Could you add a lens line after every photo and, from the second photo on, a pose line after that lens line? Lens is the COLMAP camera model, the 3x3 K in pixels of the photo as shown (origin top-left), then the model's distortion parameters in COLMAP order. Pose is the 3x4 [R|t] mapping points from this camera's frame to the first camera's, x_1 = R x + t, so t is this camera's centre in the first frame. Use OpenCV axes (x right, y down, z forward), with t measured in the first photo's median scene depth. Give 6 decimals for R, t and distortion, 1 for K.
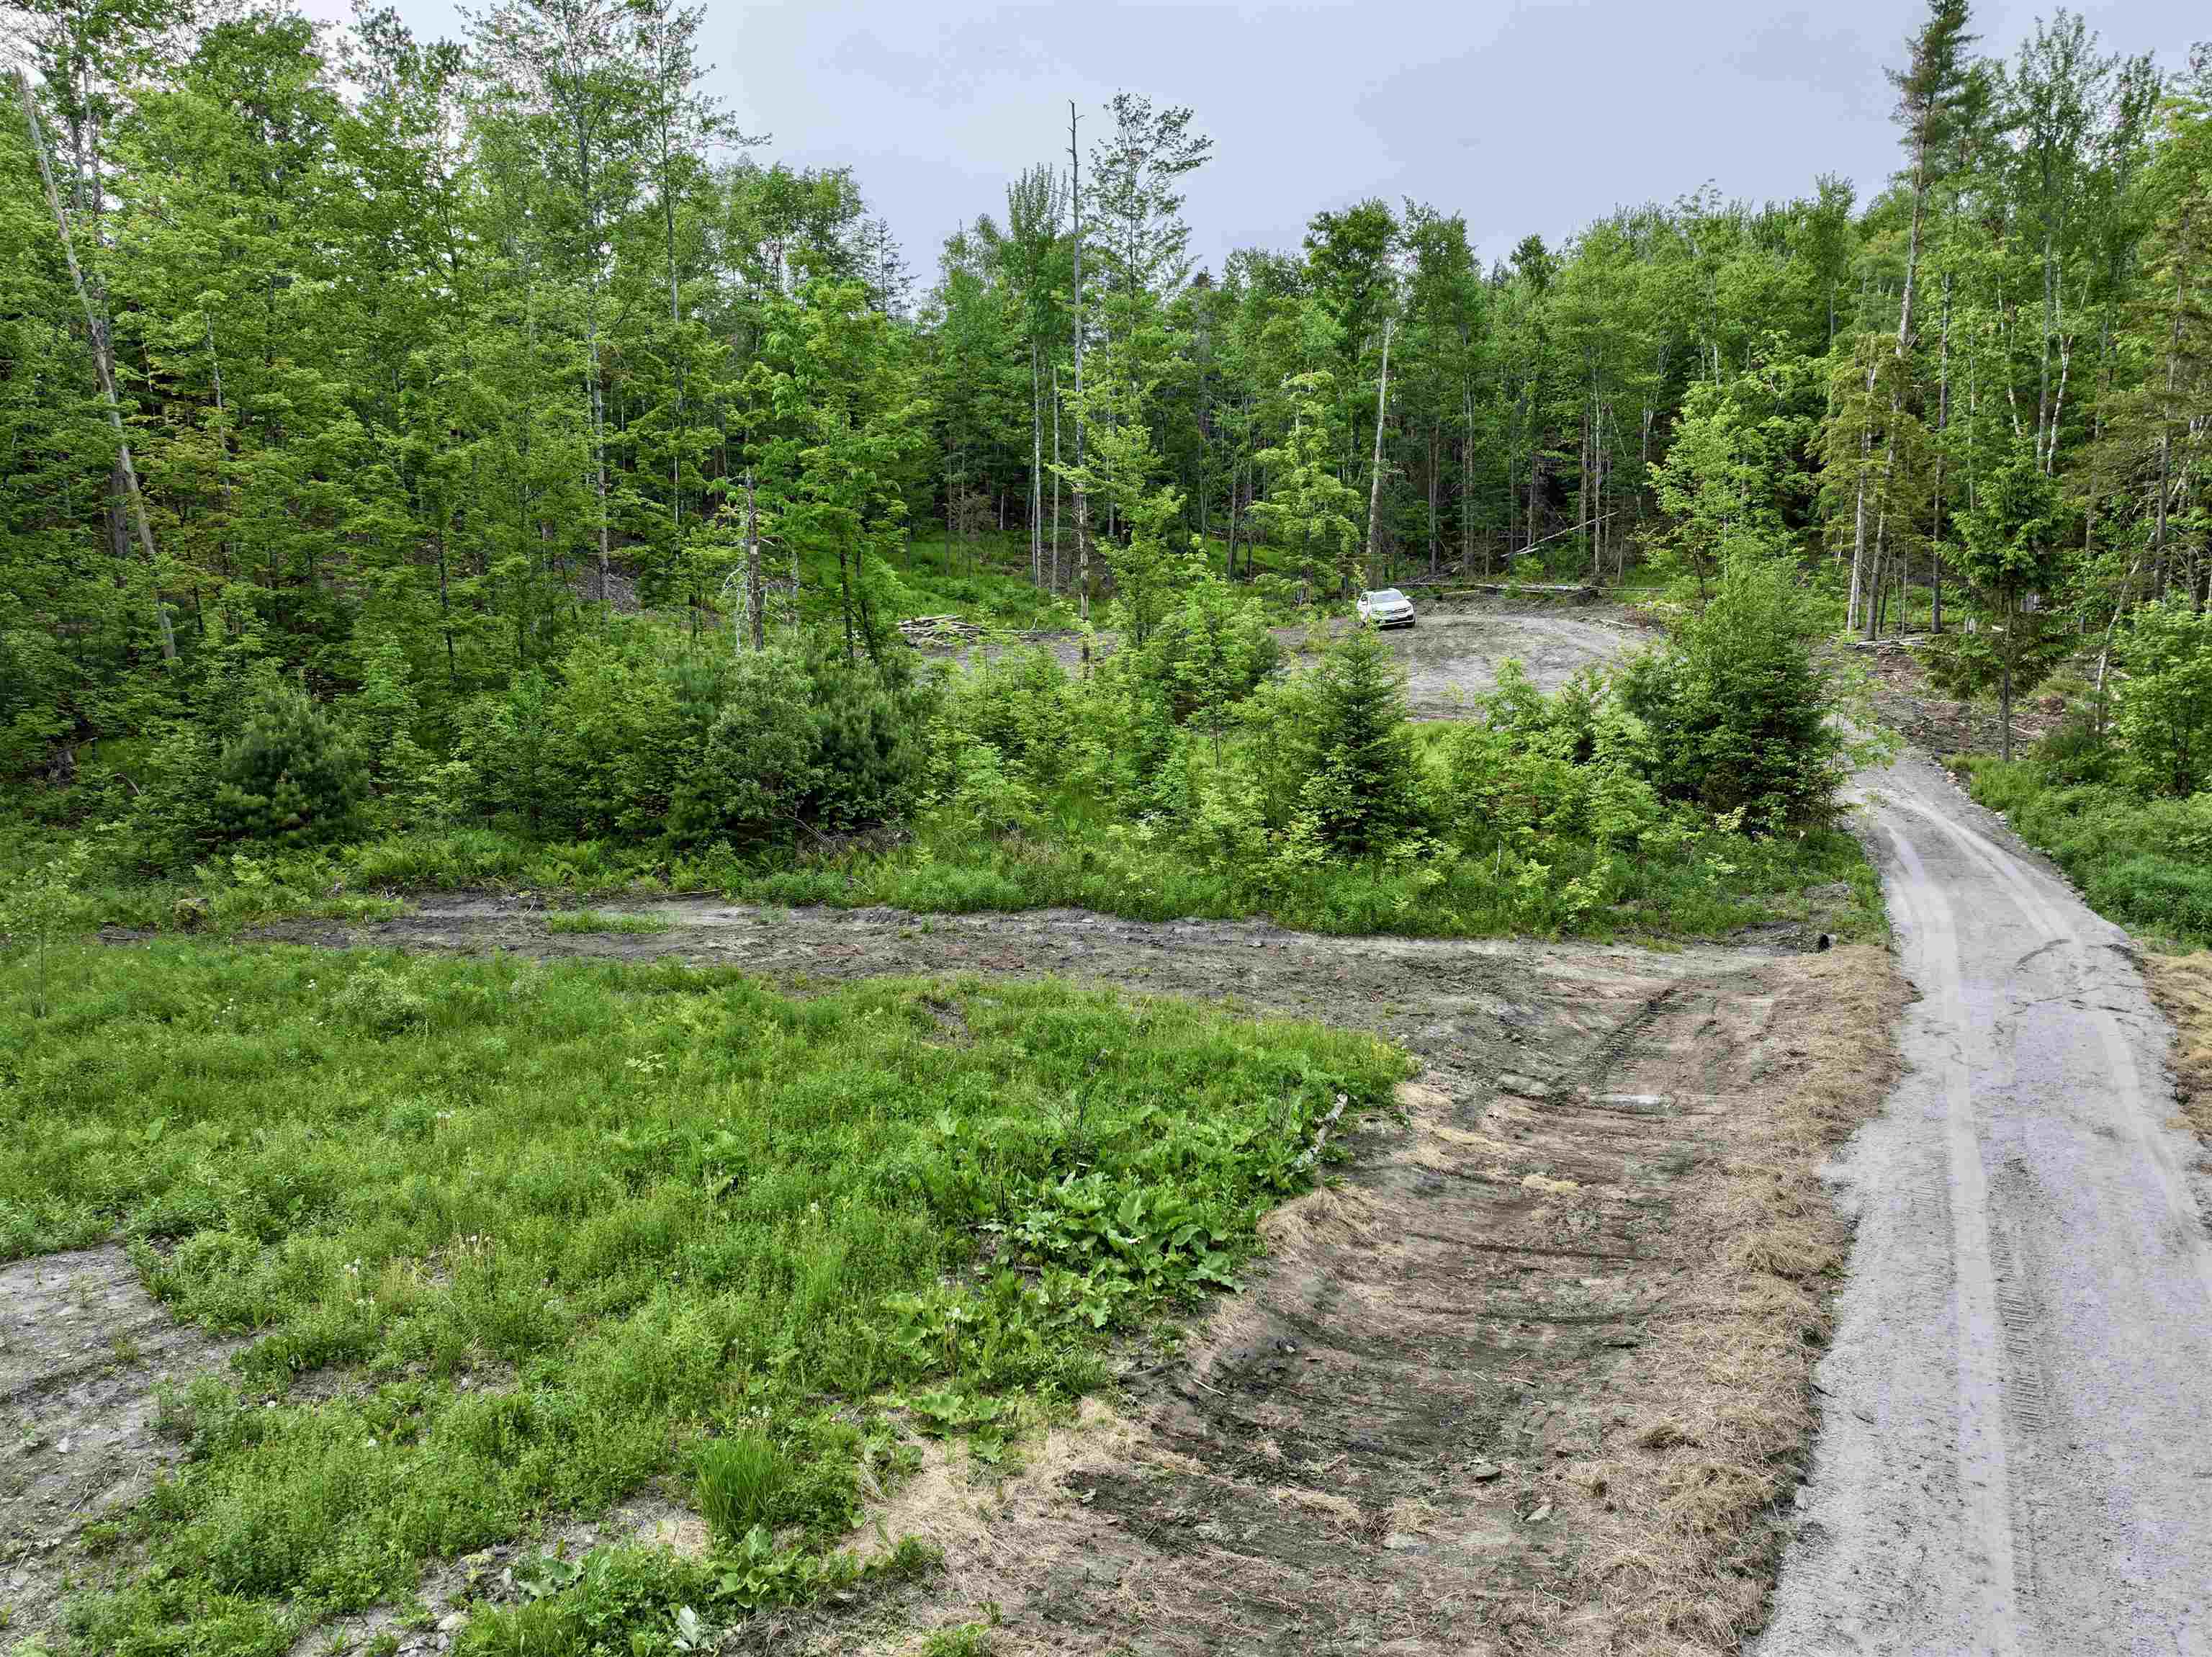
lens RADIAL K [[1554.7, 0, 1111.2], [0, 1554.7, 823.3], [0, 0, 1]] dist [-0.000777, 0.016355]
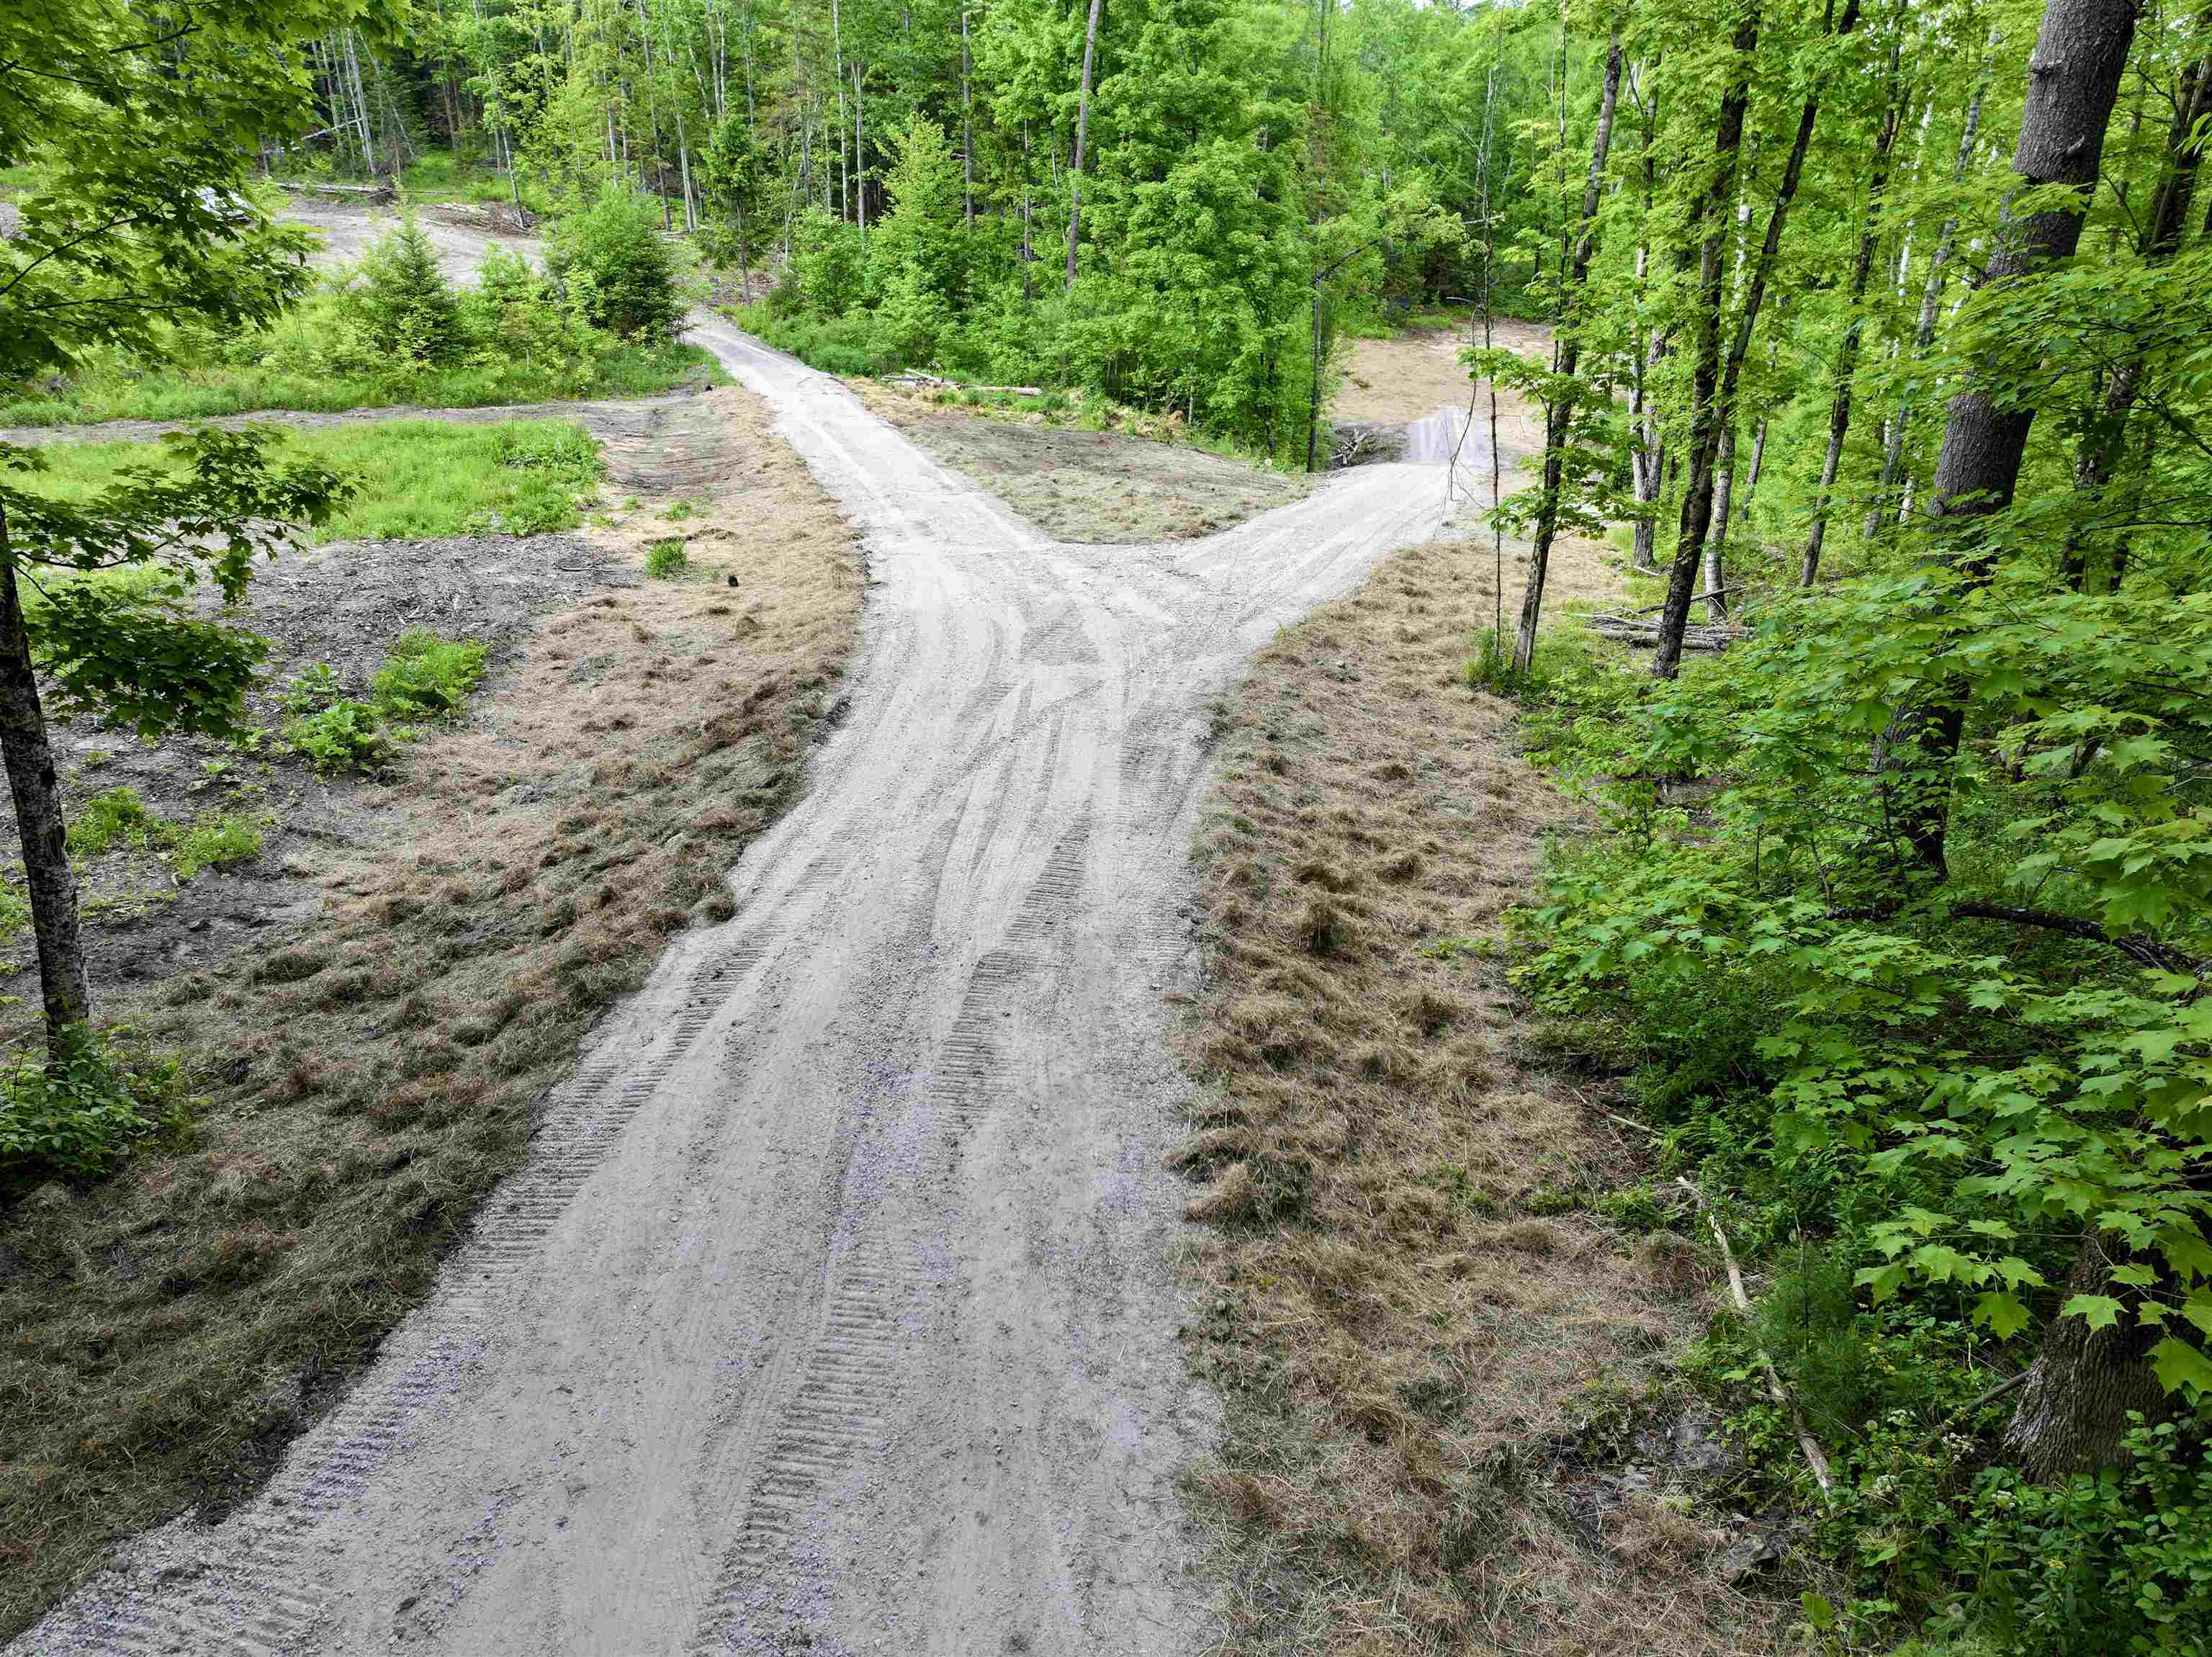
lens RADIAL K [[1554.7, 0, 1105.7], [0, 1554.7, 831.0], [0, 0, 1]] dist [-0.000777, 0.016355]
pose [[0.705964, -0.254082, 0.661103, -0.475401], [0.088306, 0.957728, 0.273787, 0.087220], [-0.702722, -0.134904, 0.698558, -0.608517]]
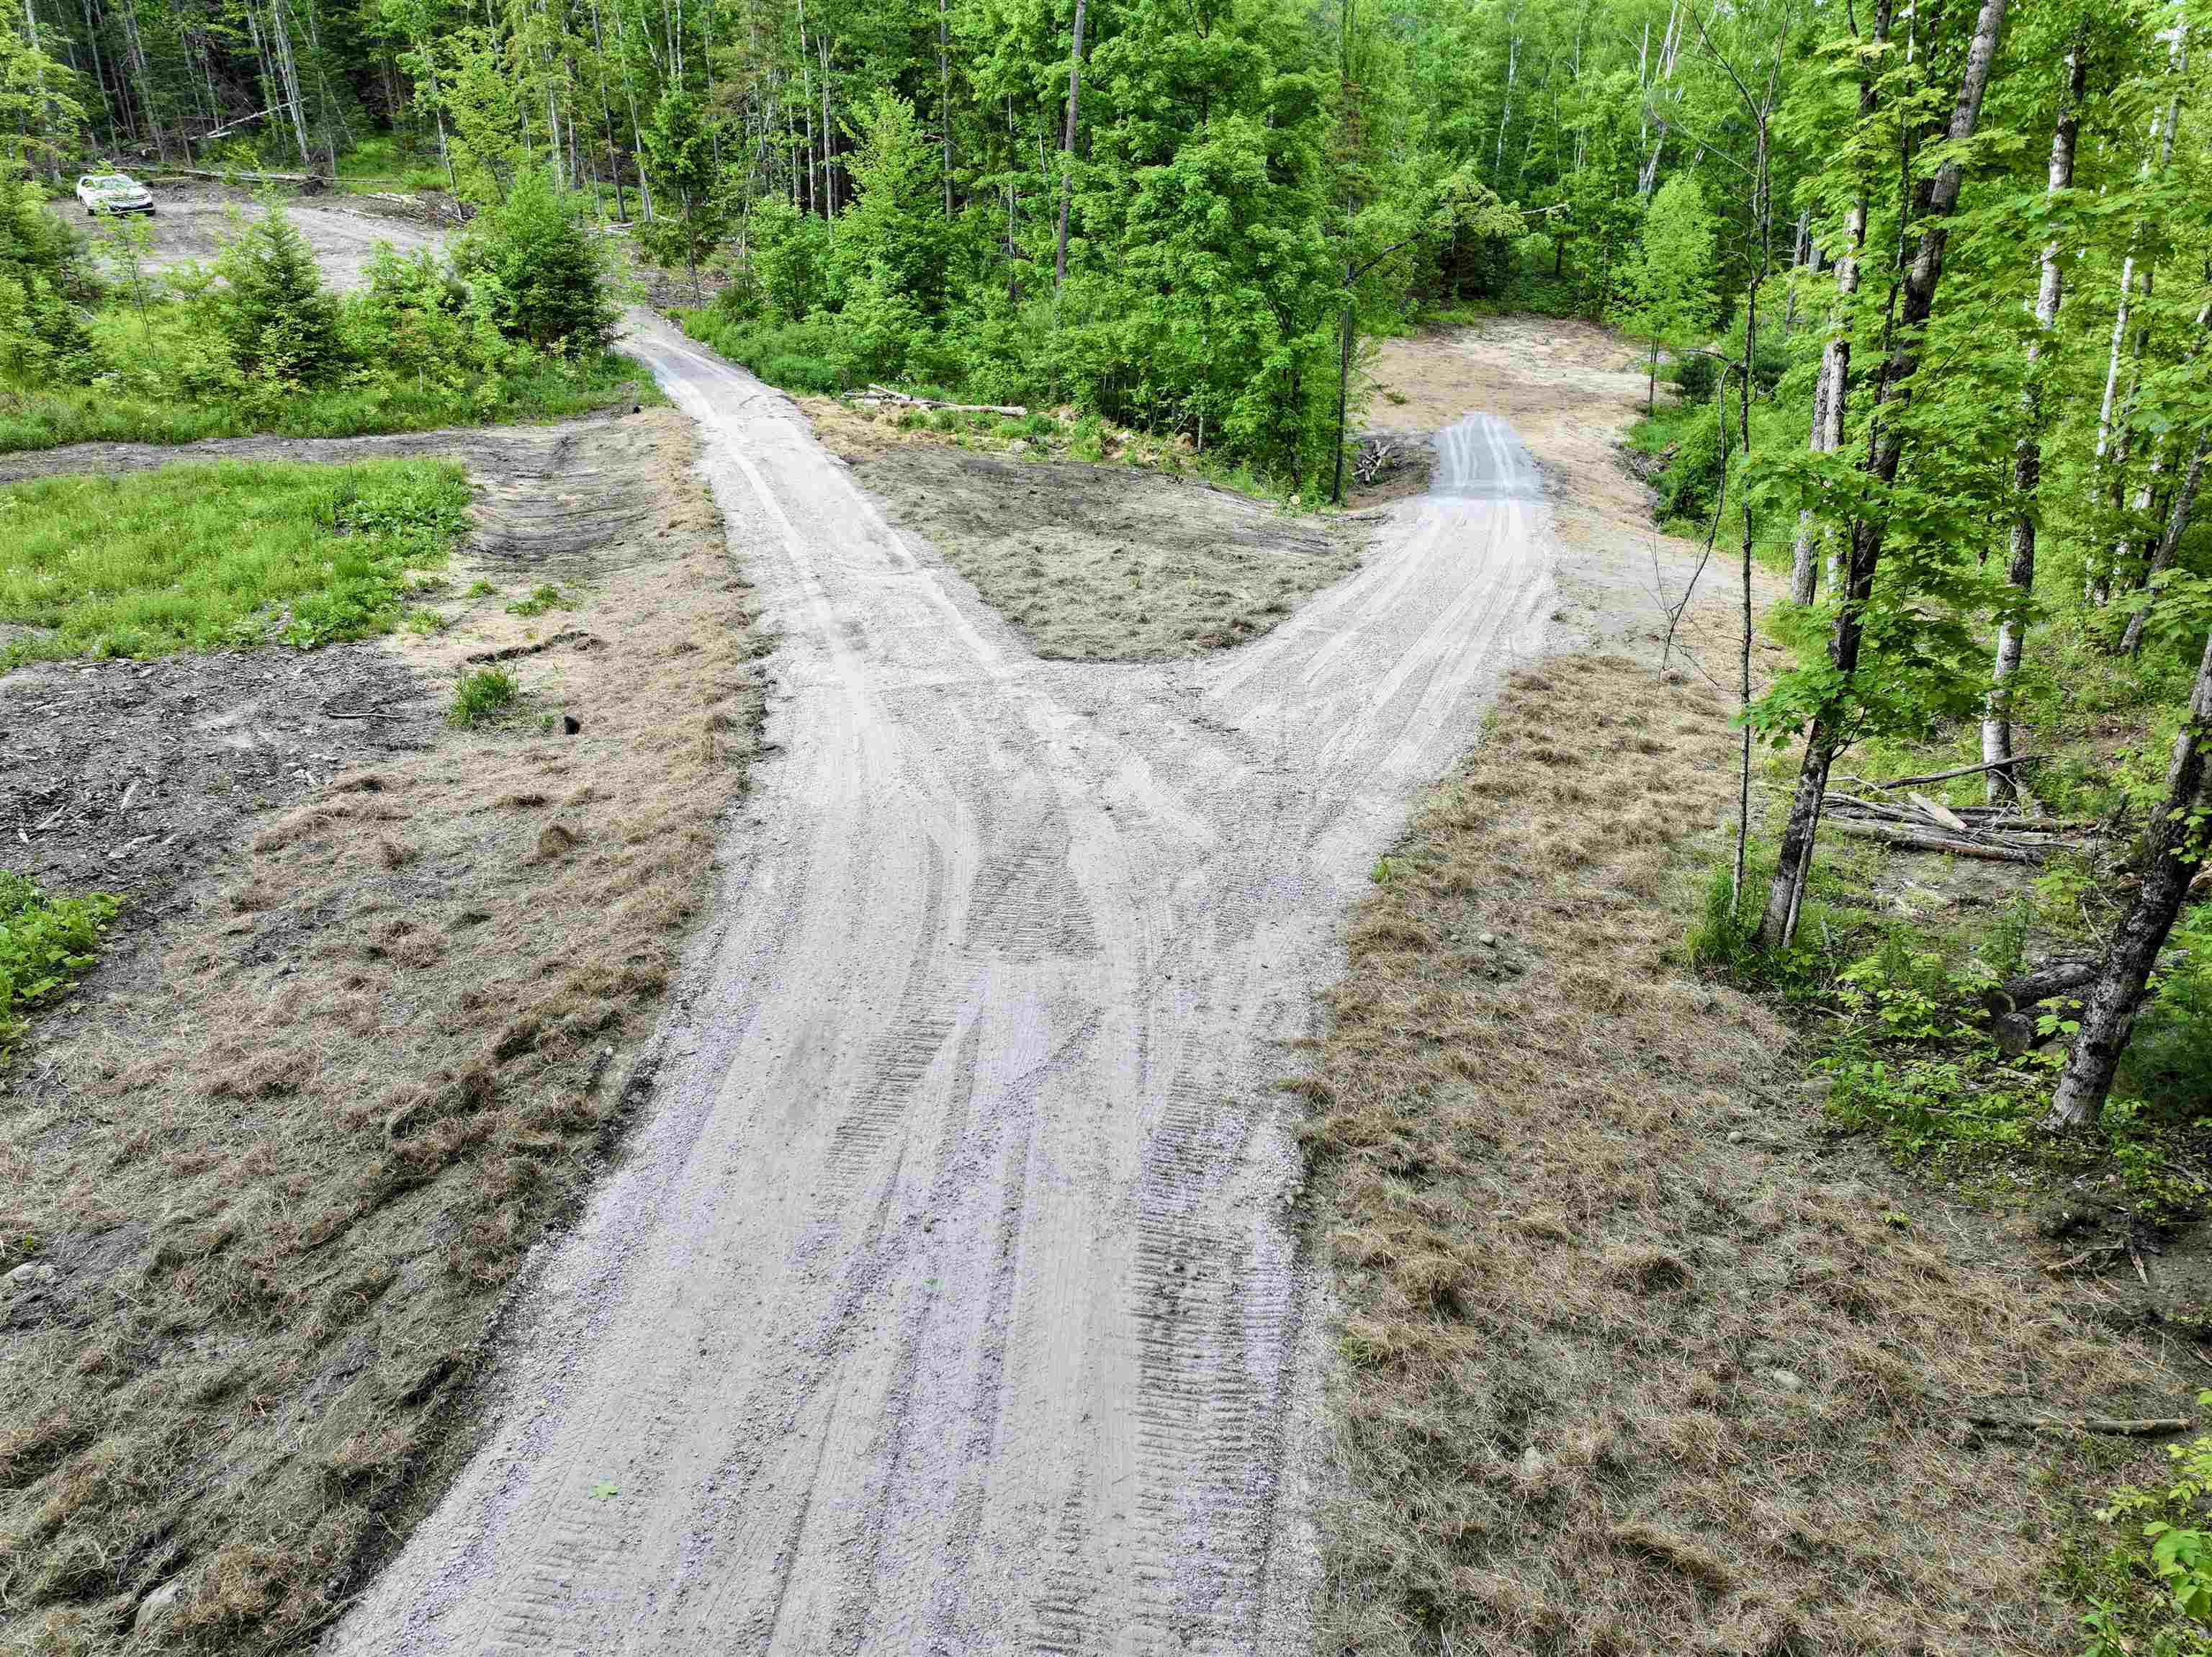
lens RADIAL K [[1554.7, 0, 1105.2], [0, 1554.7, 828.7], [0, 0, 1]] dist [-0.000777, 0.016355]
pose [[0.703733, -0.260423, 0.661014, -0.313481], [0.091355, 0.955842, 0.279320, 0.063041], [-0.704567, -0.136180, 0.696449, -0.447748]]
